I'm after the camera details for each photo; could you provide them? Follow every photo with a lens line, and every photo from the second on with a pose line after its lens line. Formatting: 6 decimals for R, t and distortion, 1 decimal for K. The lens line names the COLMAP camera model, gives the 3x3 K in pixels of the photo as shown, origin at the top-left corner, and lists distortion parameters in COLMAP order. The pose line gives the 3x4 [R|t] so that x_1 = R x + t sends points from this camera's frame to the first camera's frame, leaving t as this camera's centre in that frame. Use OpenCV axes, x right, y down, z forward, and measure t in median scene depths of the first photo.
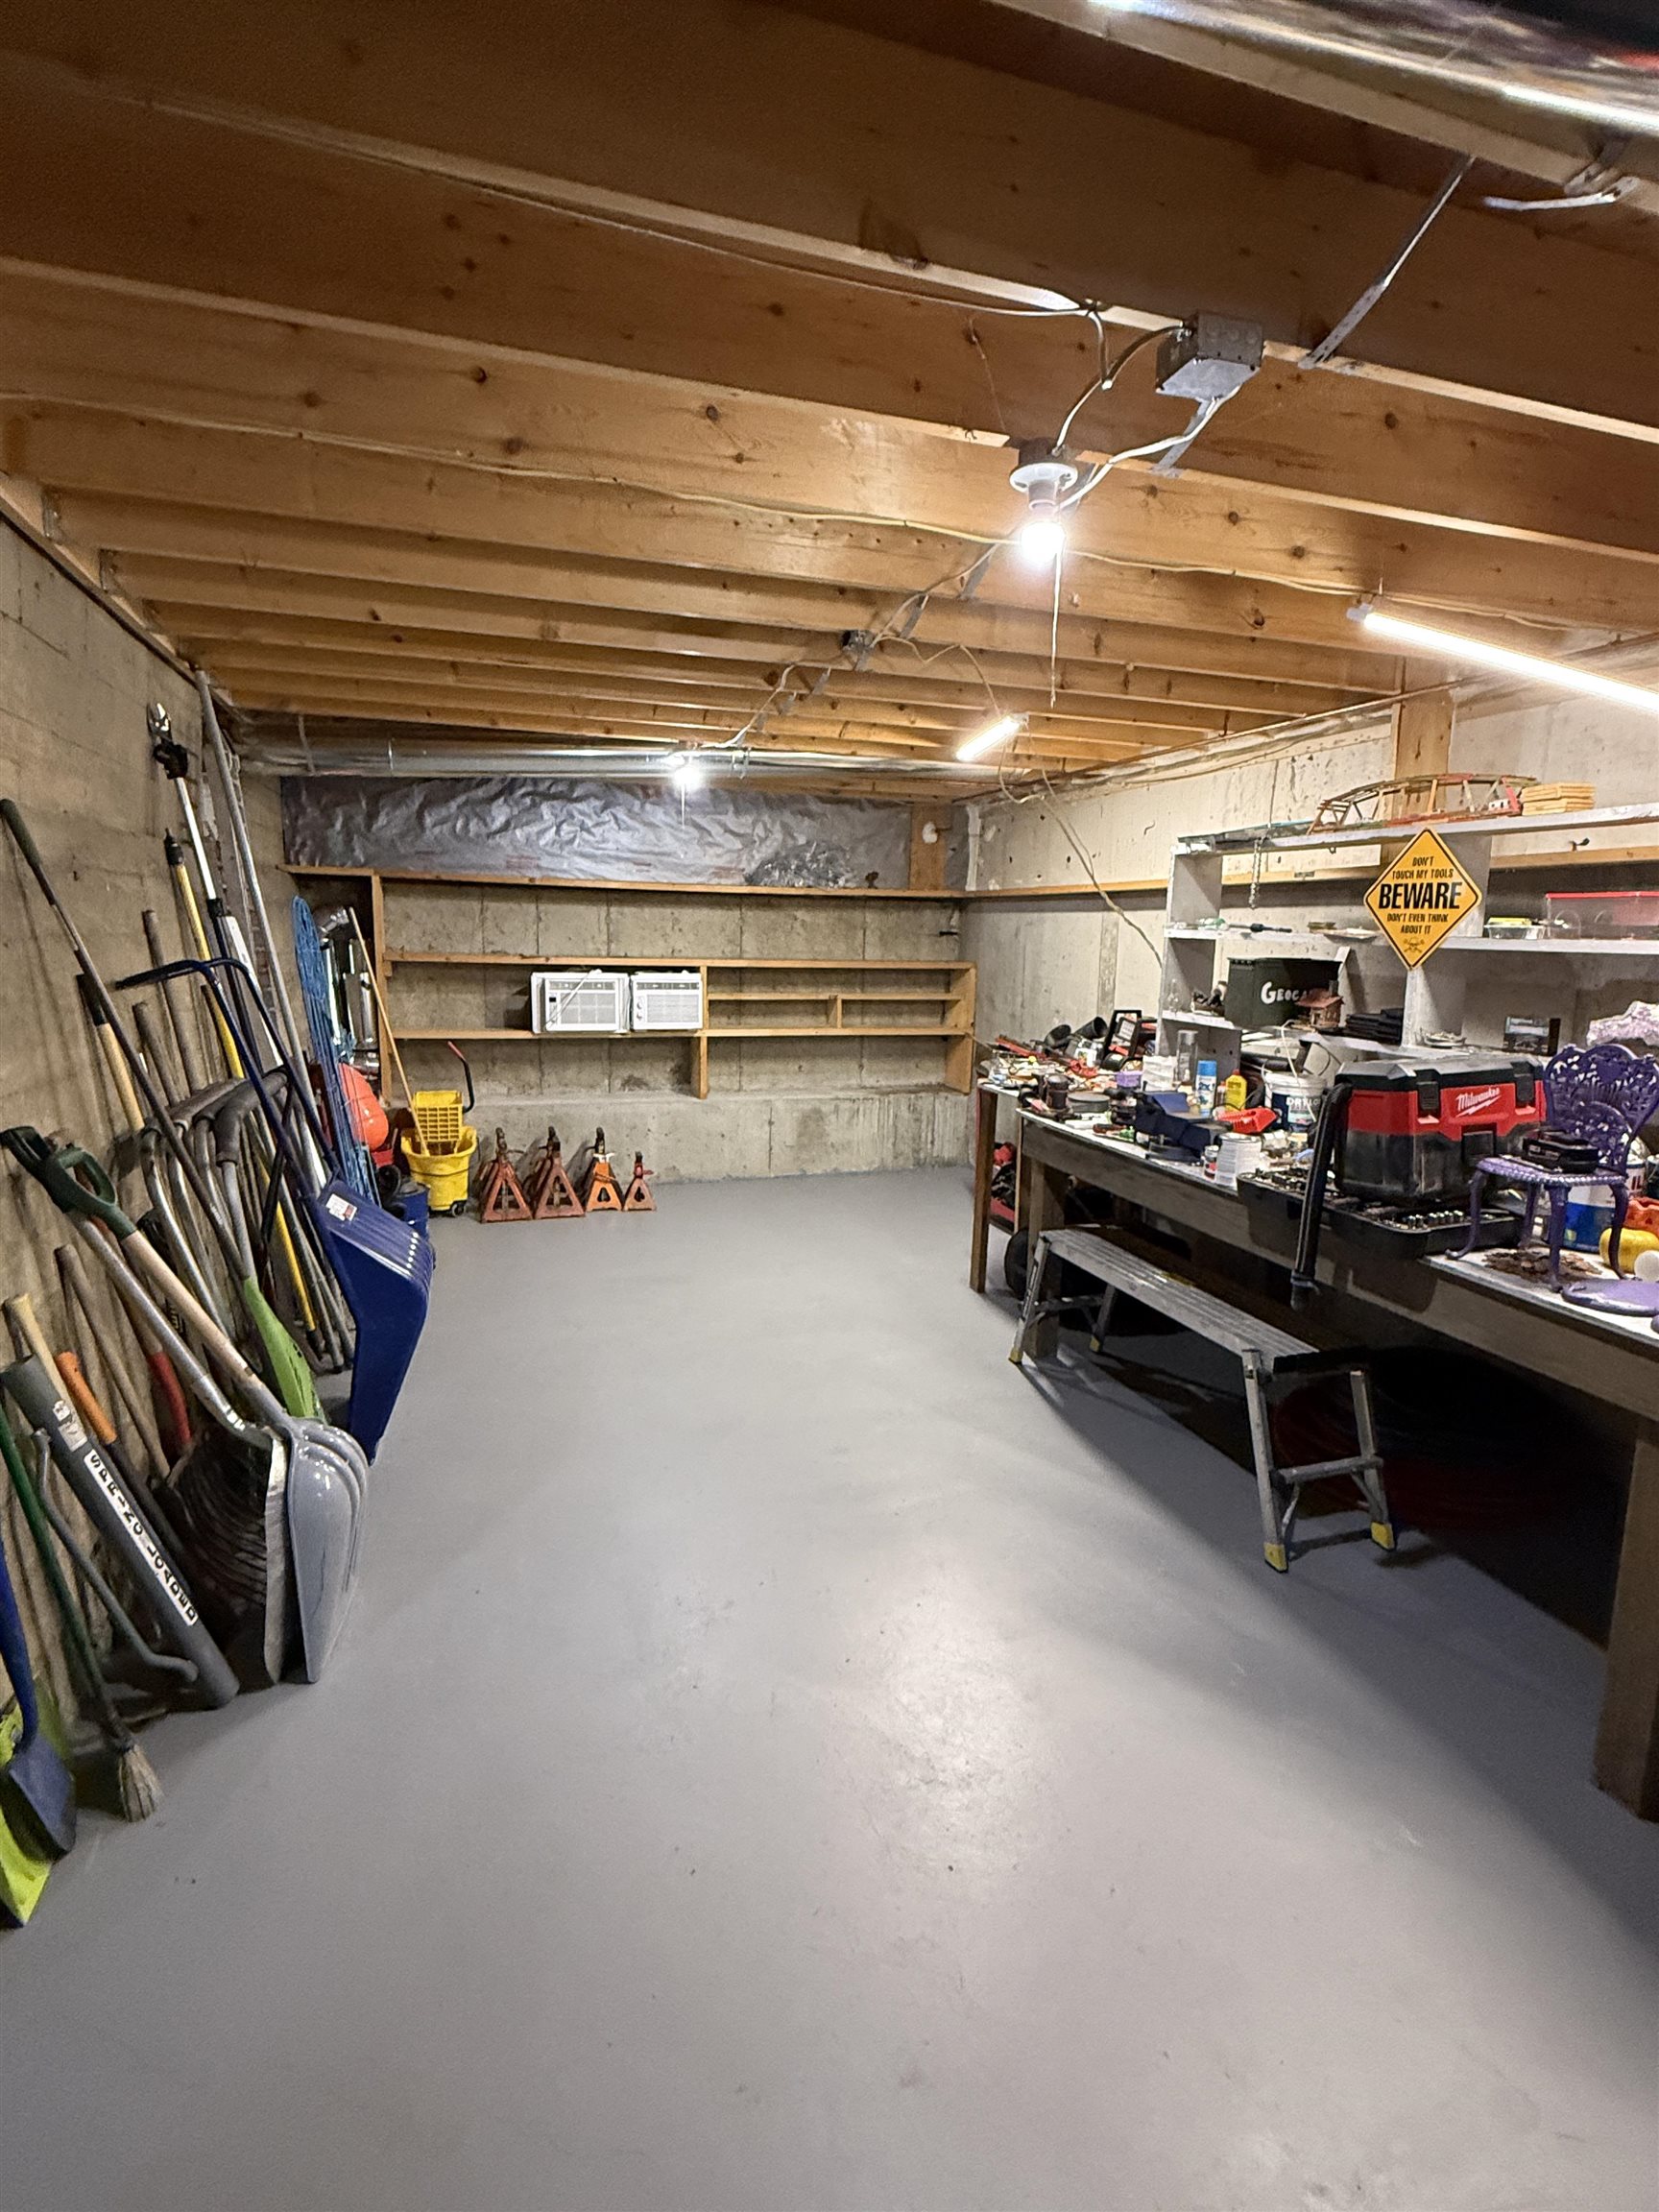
lens RADIAL K [[1099.8, 0, 828.6], [0, 1099.8, 1106.0], [0, 0, 1]] dist [0.000805, 0.000059]
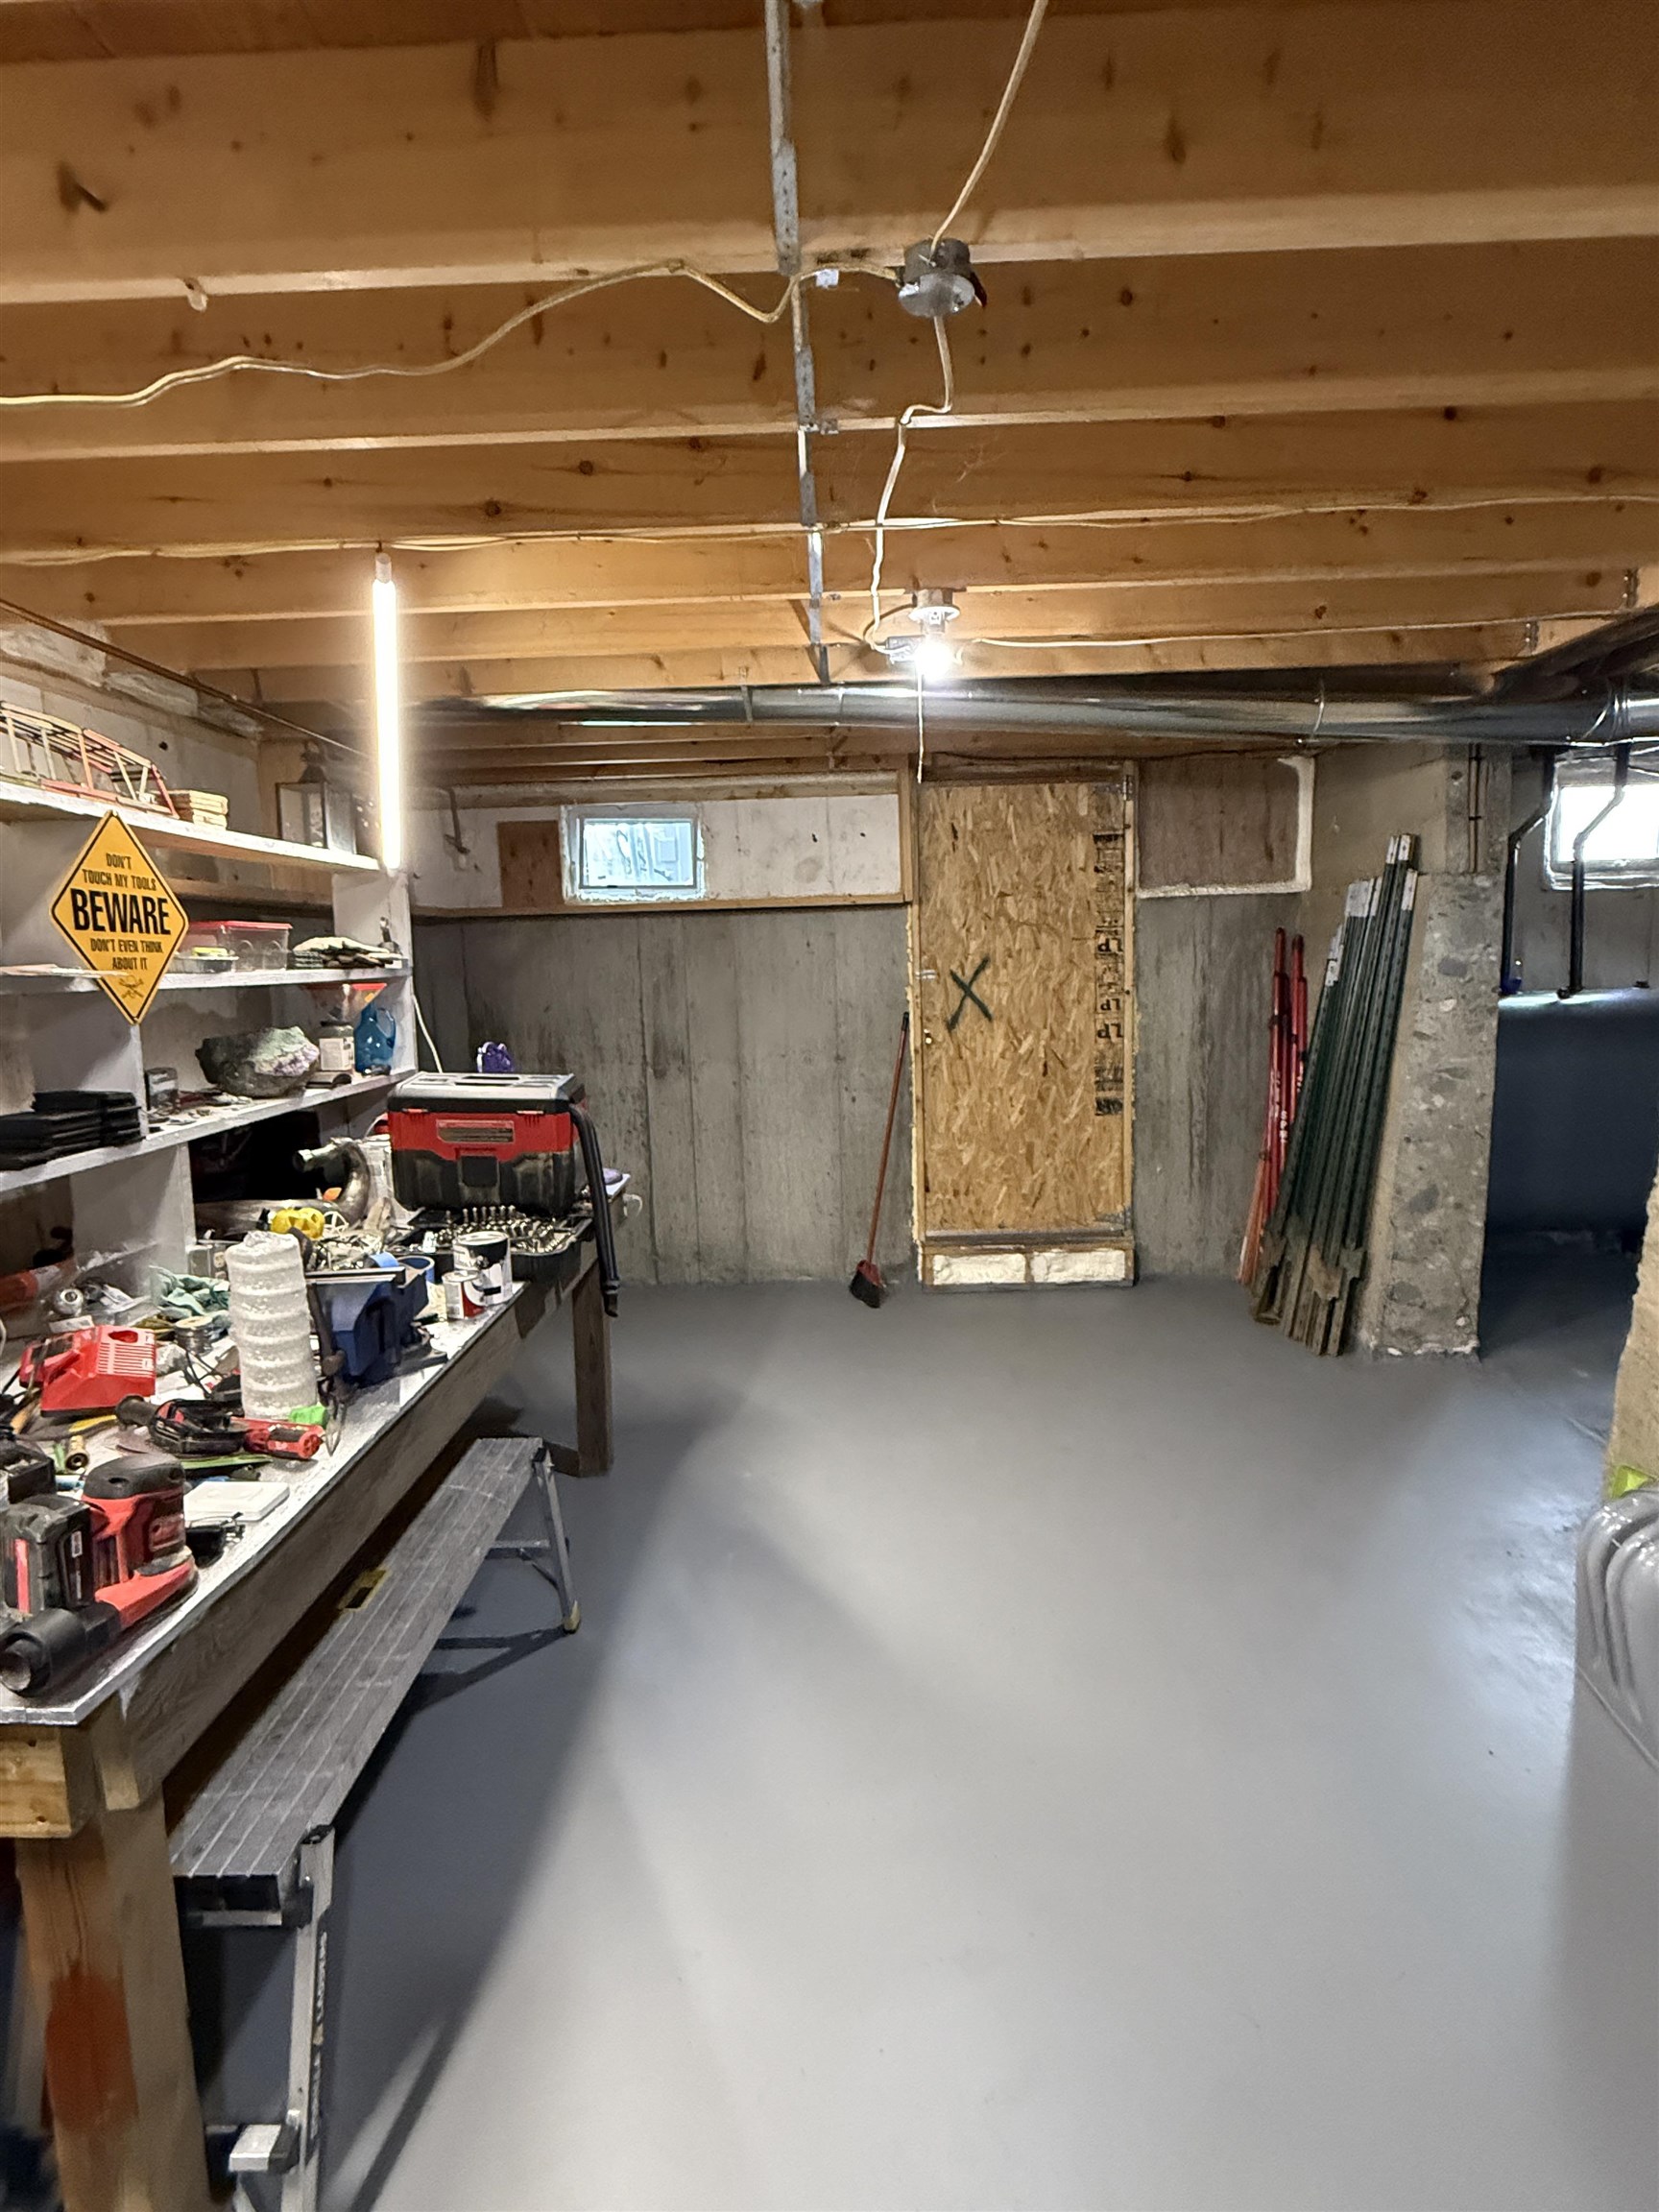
lens RADIAL K [[1099.8, 0, 827.9], [0, 1099.8, 1101.3], [0, 0, 1]] dist [0.000805, 0.000059]
pose [[-0.943257, -0.039929, 0.329653, -0.087095], [0.058877, 0.956904, 0.284374, -0.245337], [-0.326801, 0.287647, -0.900256, 1.486564]]
